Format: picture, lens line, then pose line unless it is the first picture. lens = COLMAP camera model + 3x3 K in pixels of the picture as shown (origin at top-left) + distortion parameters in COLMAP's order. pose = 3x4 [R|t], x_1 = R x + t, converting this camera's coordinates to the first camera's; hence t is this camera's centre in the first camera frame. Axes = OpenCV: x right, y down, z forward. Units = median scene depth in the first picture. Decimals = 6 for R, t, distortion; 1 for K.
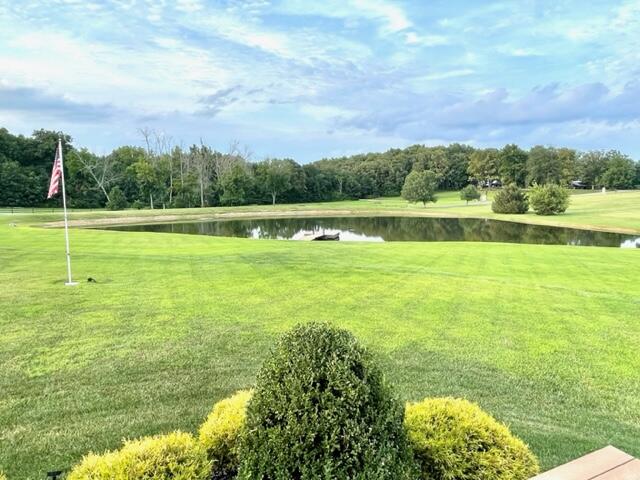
lens RADIAL K [[449.6, 0, 320.3], [0, 449.6, 239.8], [0, 0, 1]] dist [-0.002185, -0.004534]
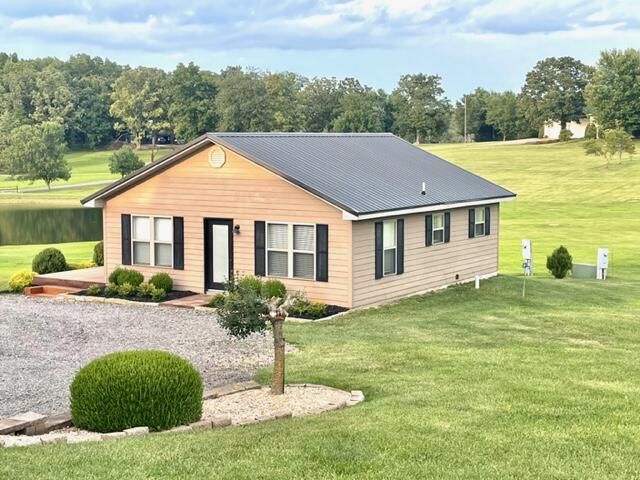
lens RADIAL K [[1061.4, 0, 319.9], [0, 1061.4, 240.0], [0, 0, 1]] dist [-0.002700, 0.000000]
pose [[0.868899, -0.061671, 0.491132, -0.067454], [0.069721, 0.997565, 0.001915, 0.005592], [-0.490054, 0.032579, 0.871083, -0.162007]]
